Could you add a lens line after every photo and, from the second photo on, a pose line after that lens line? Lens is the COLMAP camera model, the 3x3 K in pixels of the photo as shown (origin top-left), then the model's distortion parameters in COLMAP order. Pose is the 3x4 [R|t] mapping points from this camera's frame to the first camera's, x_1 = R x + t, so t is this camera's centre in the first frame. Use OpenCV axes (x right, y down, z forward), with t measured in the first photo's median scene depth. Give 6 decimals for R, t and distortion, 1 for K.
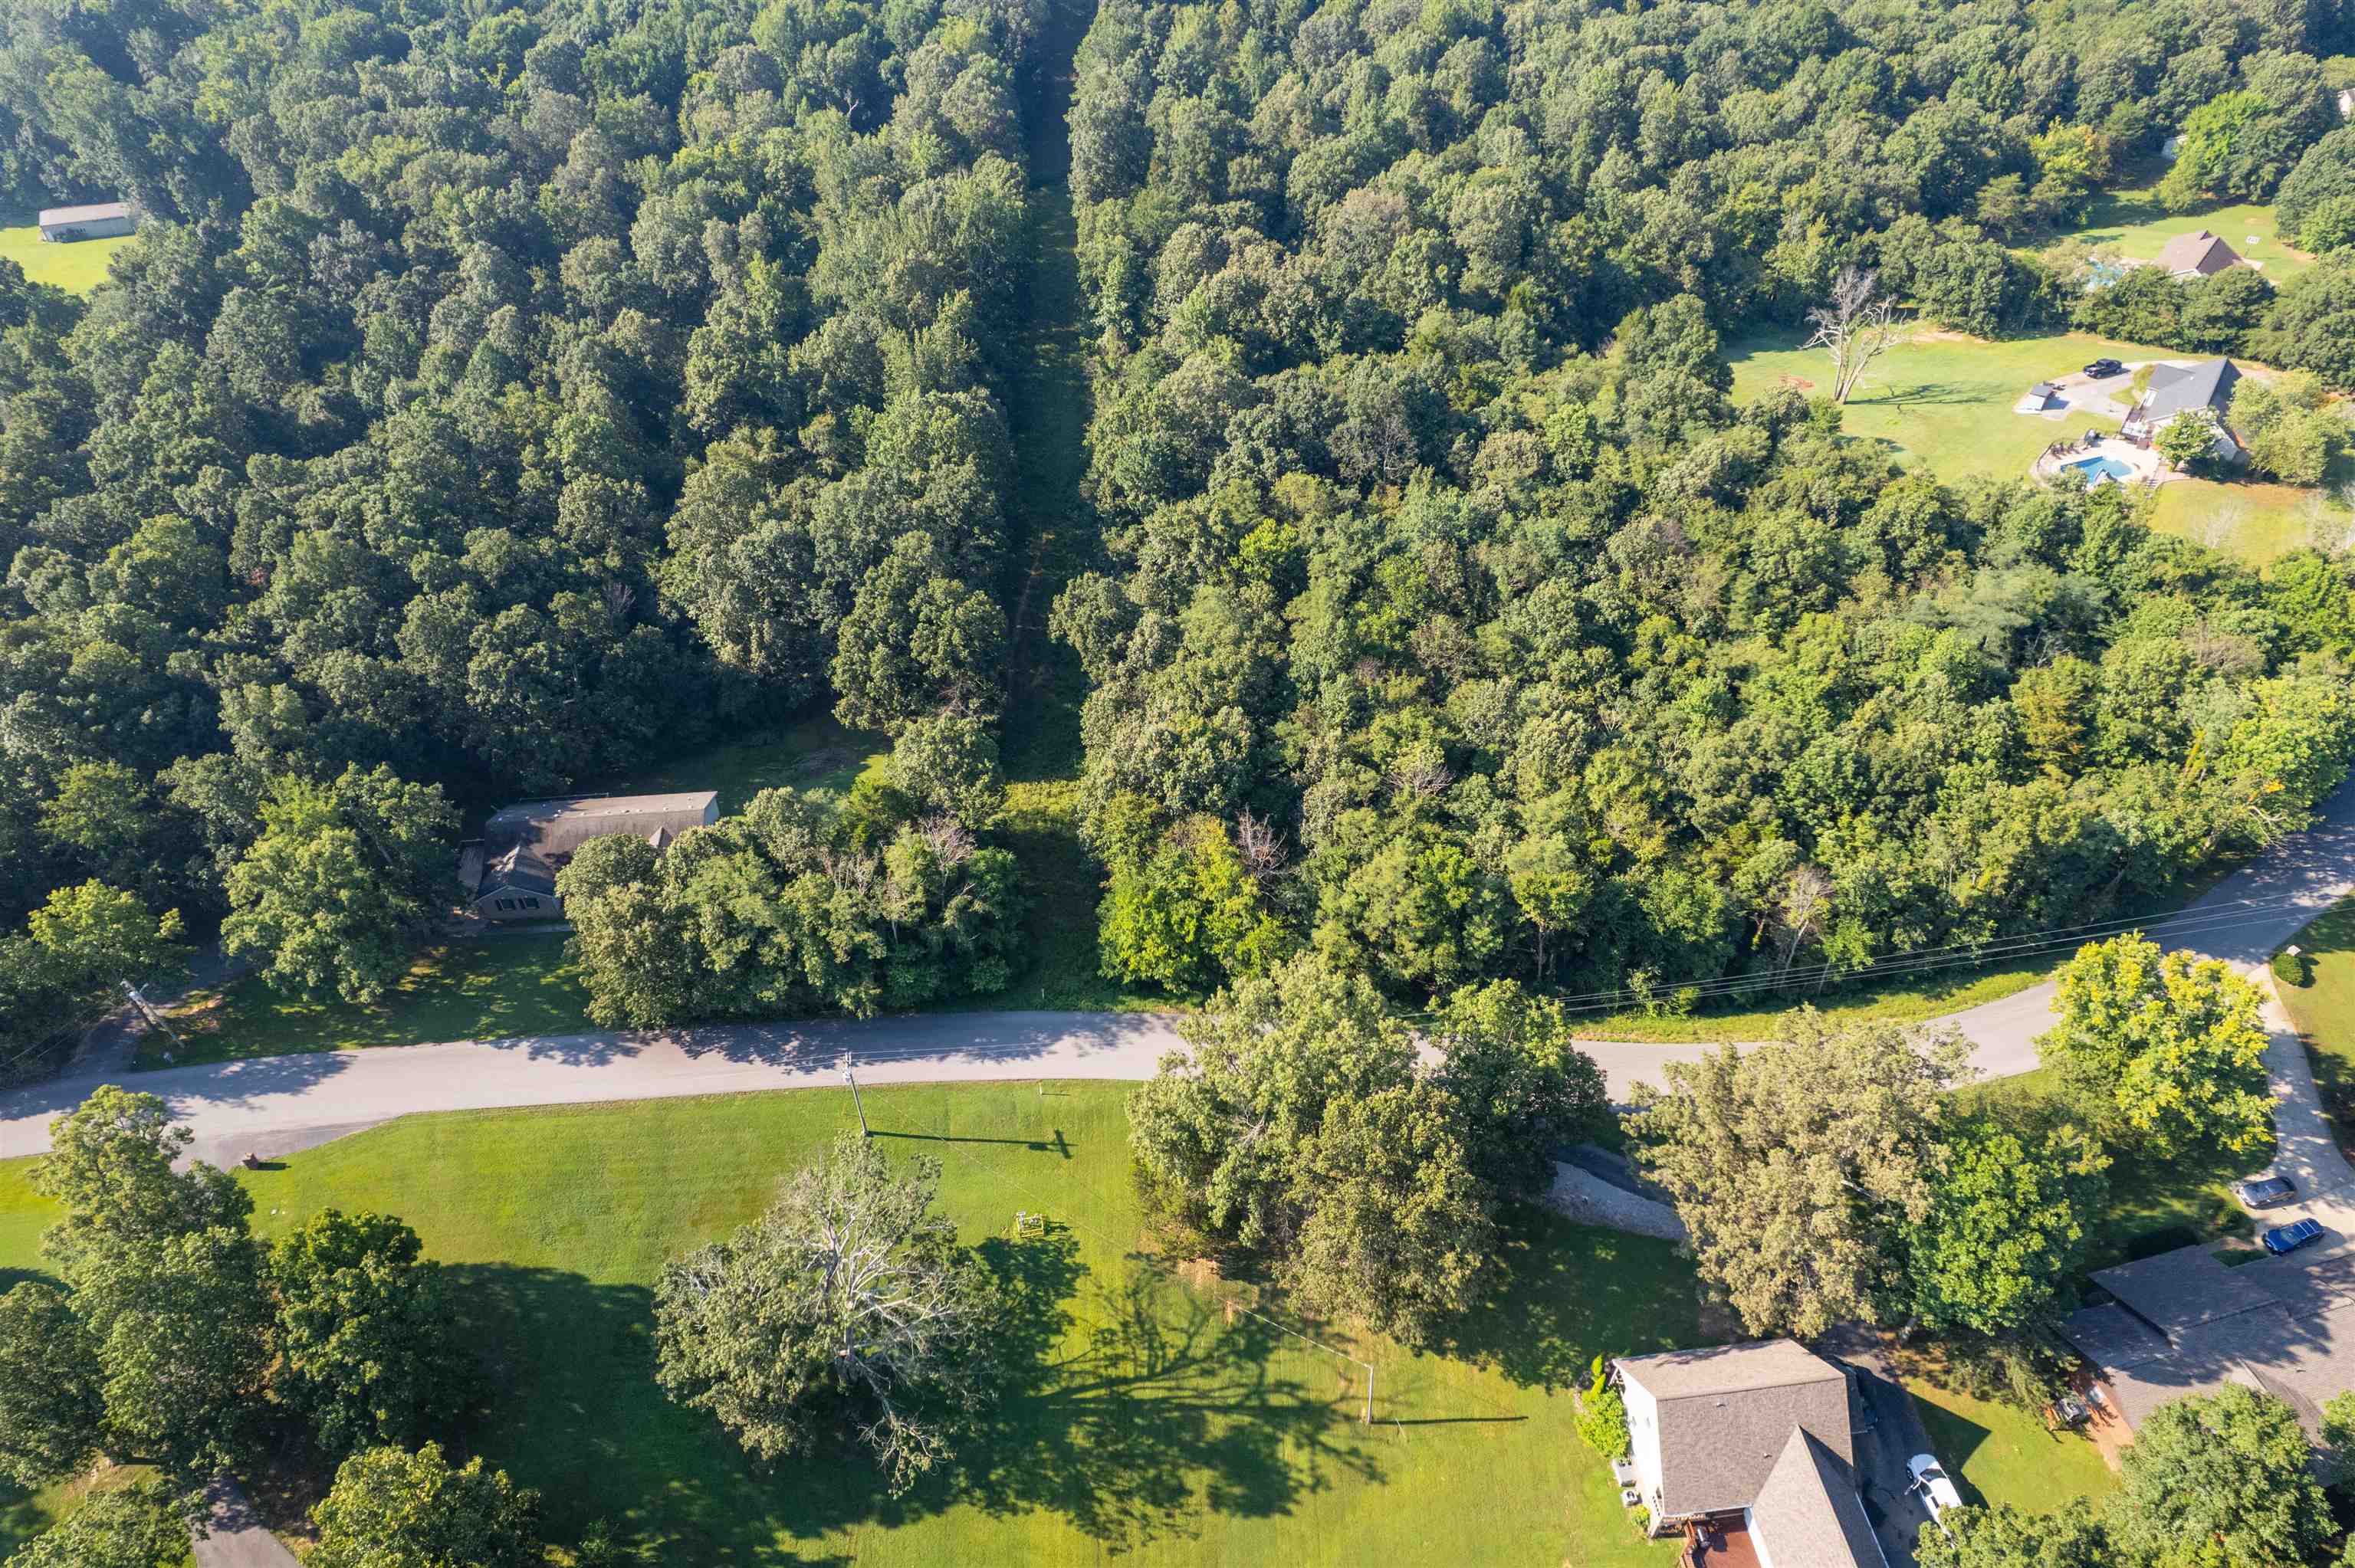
lens RADIAL K [[1514.1, 0, 1178.1], [0, 1514.1, 781.9], [0, 0, 1]] dist [-0.075259, 0.068288]
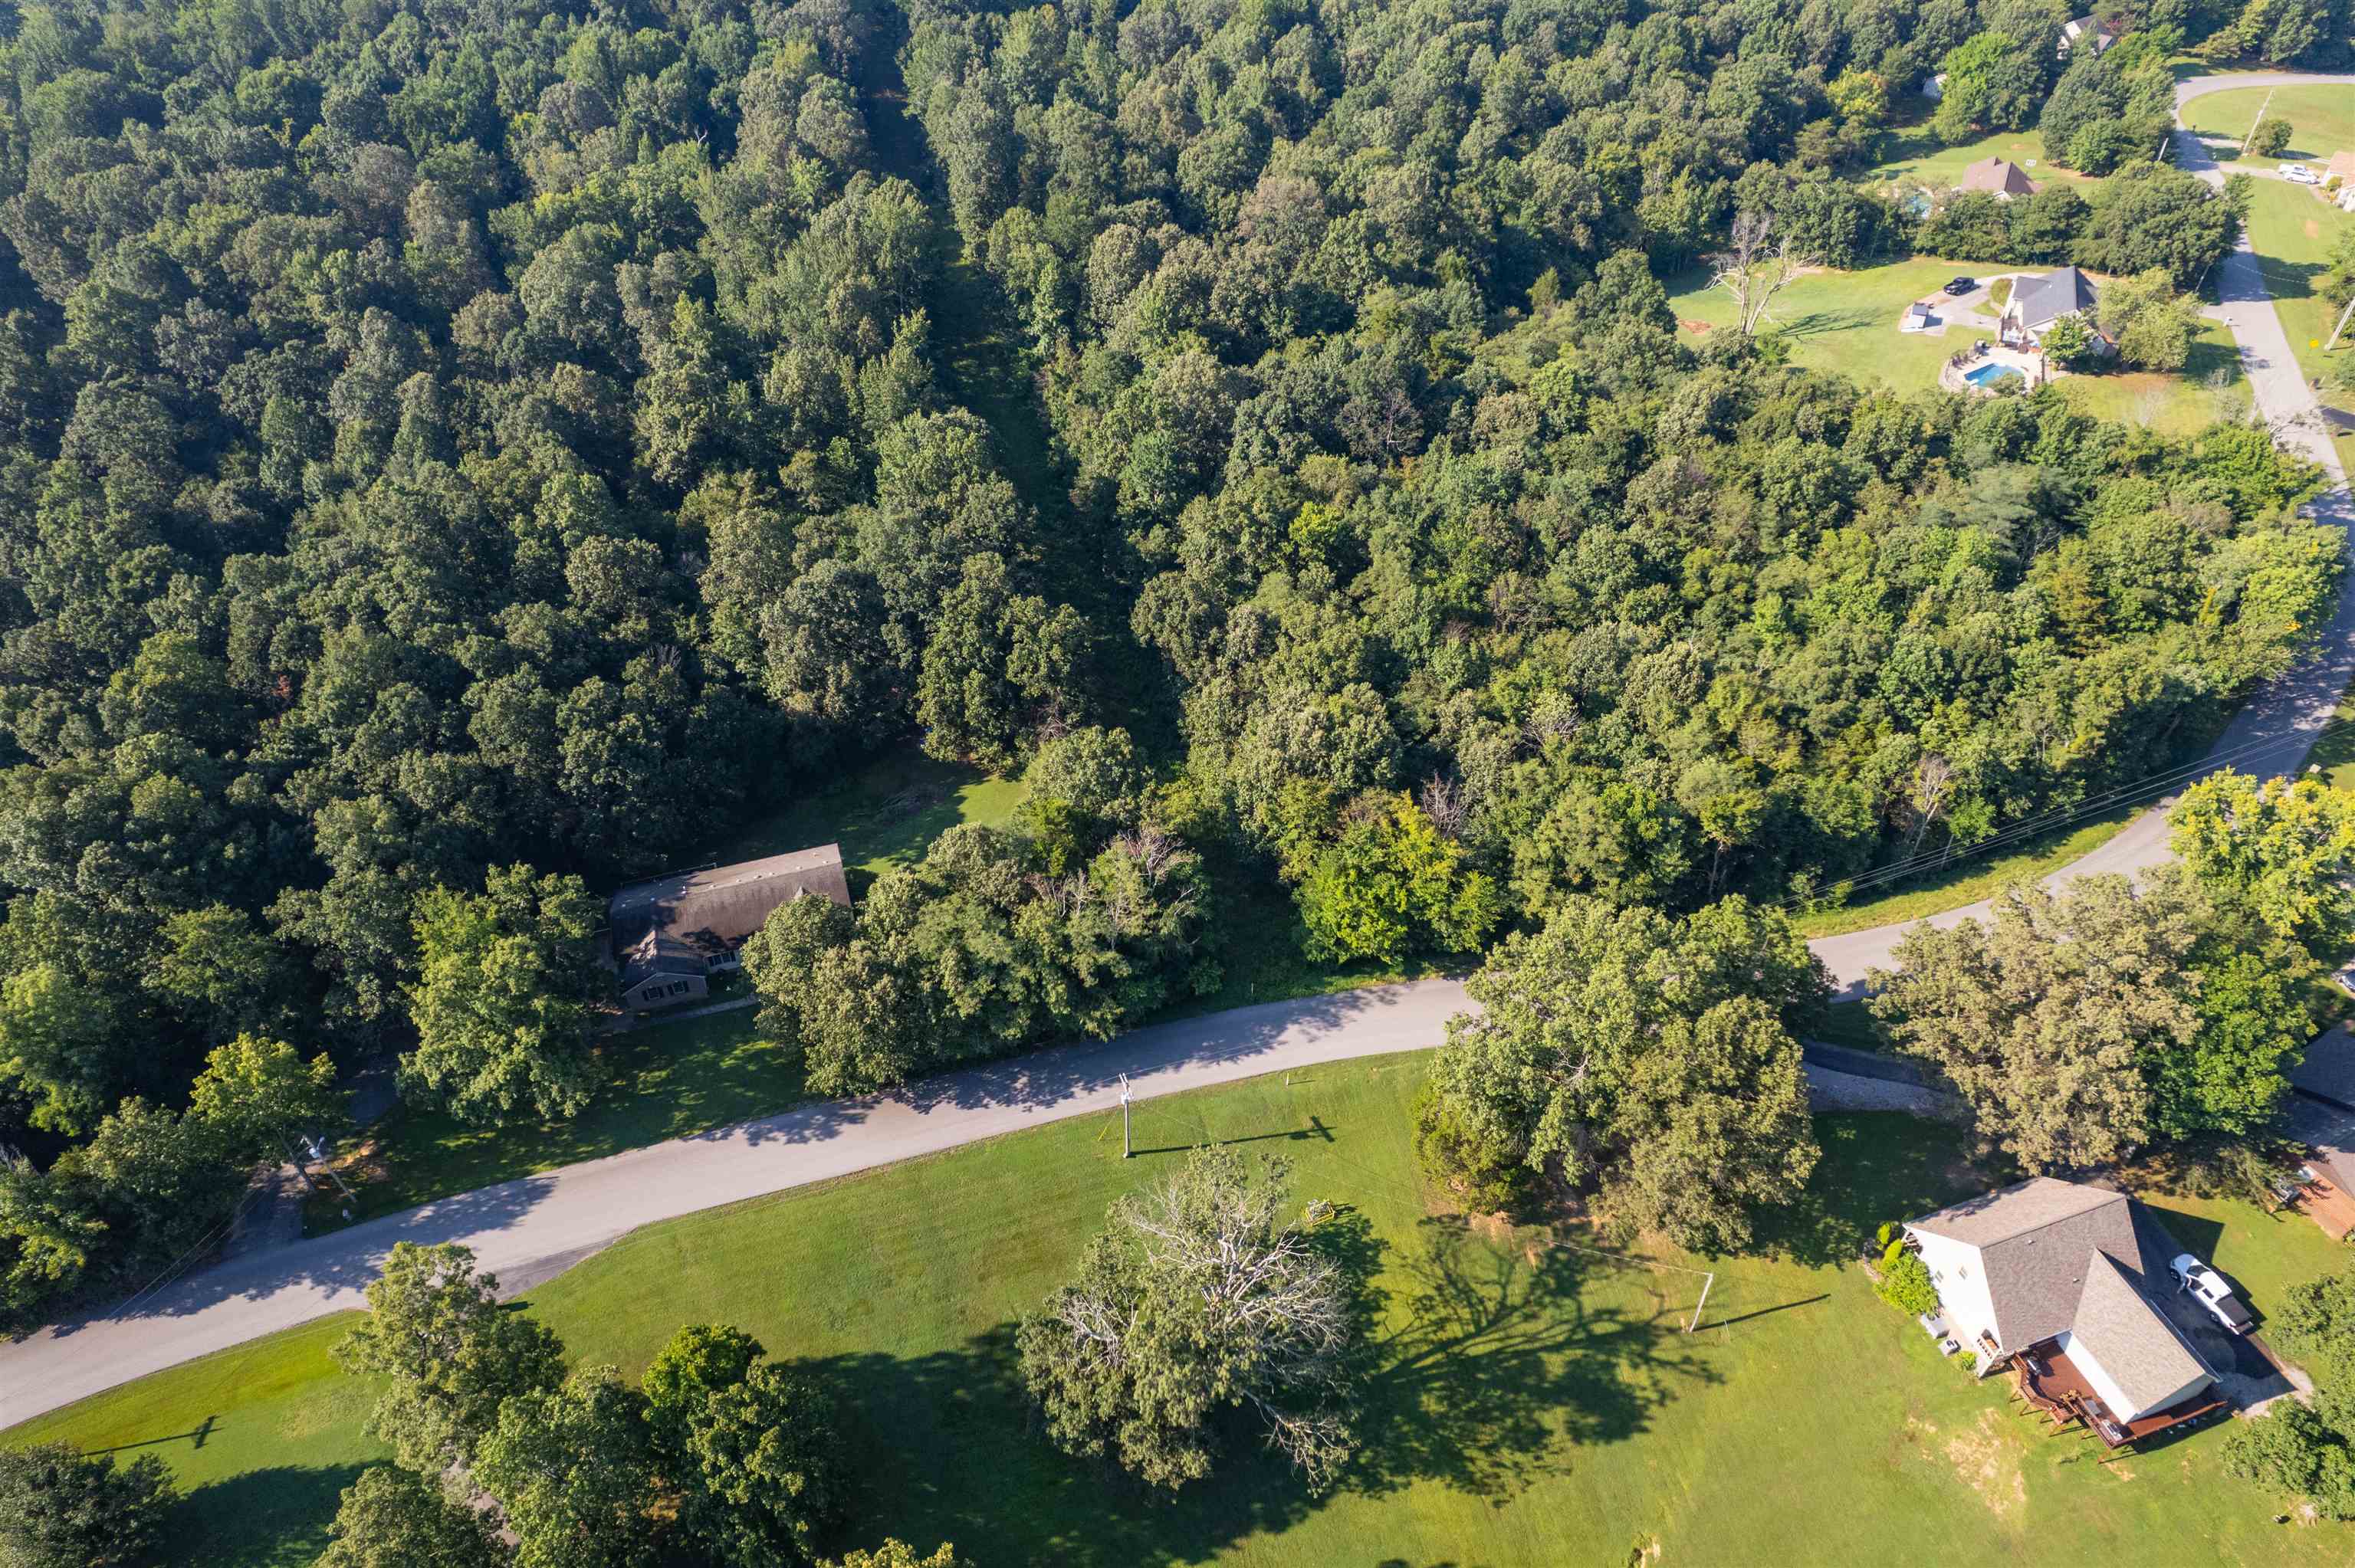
lens RADIAL K [[1514.1, 0, 1178.1], [0, 1514.1, 781.9], [0, 0, 1]] dist [-0.075259, 0.068288]
pose [[0.976442, -0.143011, 0.161583, -0.239941], [0.143500, 0.989612, 0.008704, -0.009509], [-0.161149, 0.014689, 0.986821, 0.013845]]
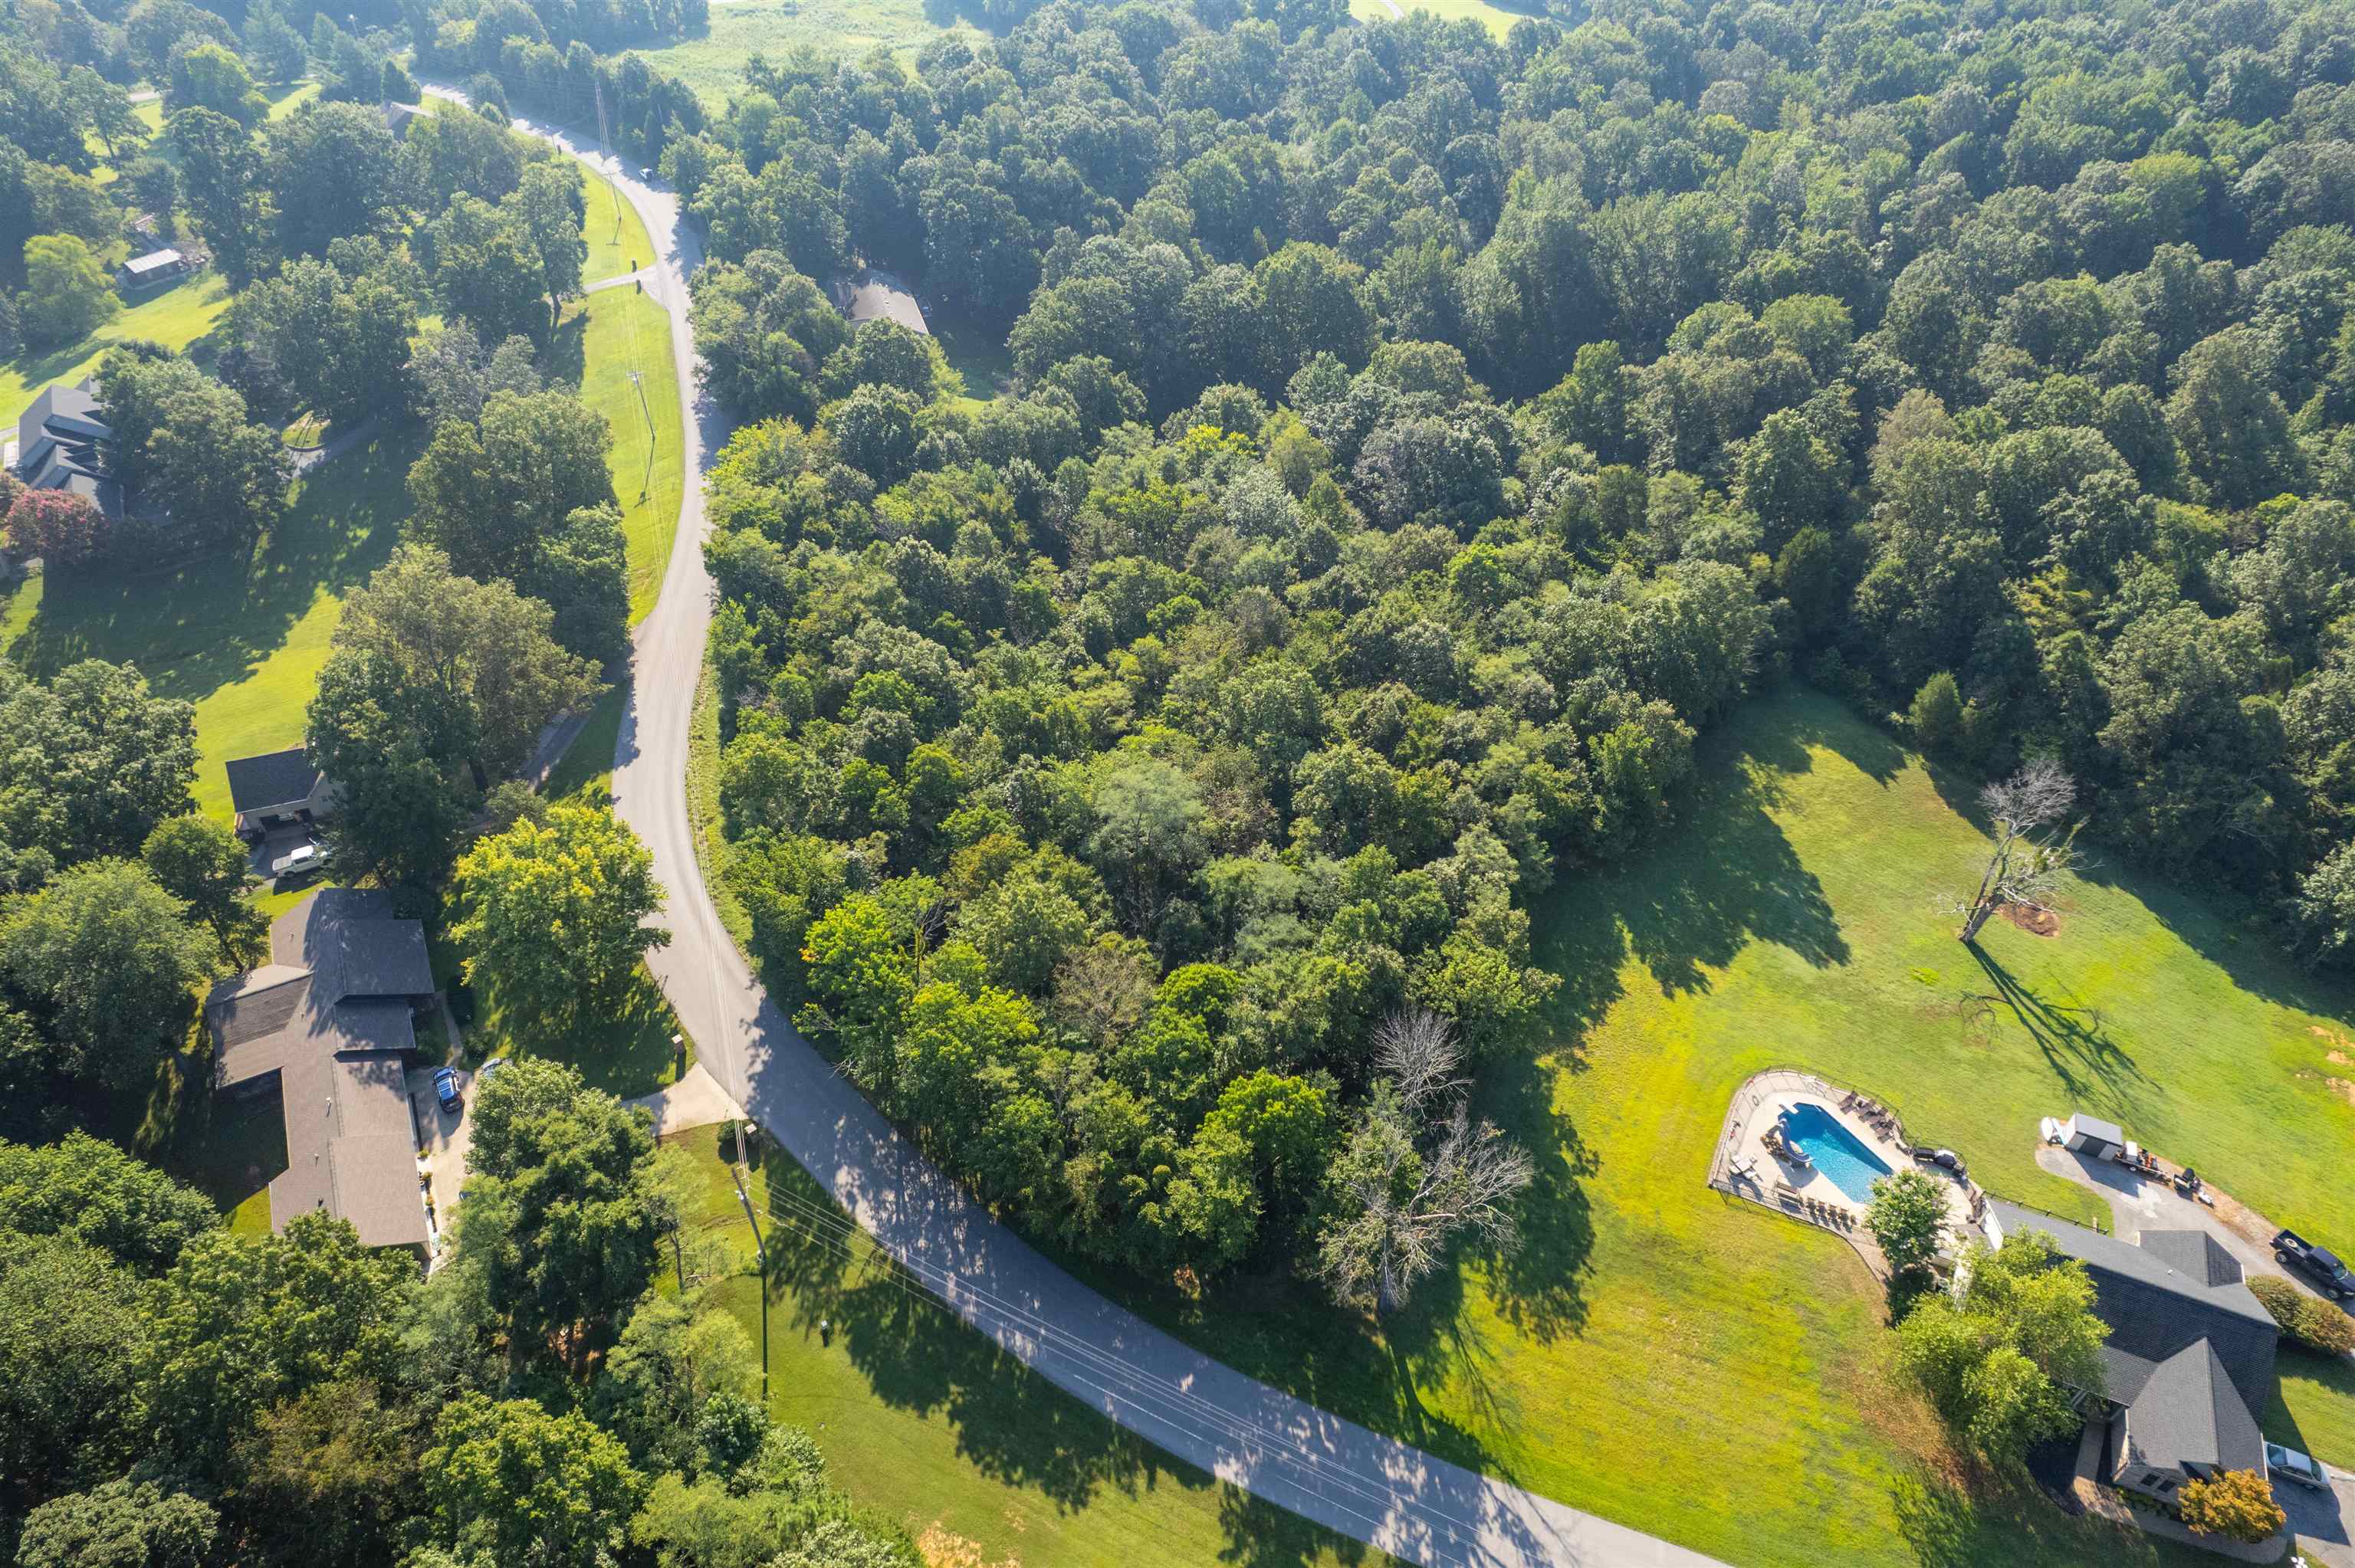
lens RADIAL K [[1514.3, 0, 1177.5], [0, 1514.3, 784.0], [0, 0, 1]] dist [-0.050207, -0.000234]
pose [[0.209560, 0.657329, -0.723881, 1.103332], [-0.663934, 0.639147, 0.388179, -0.444418], [0.717828, 0.399262, 0.570362, 0.496352]]
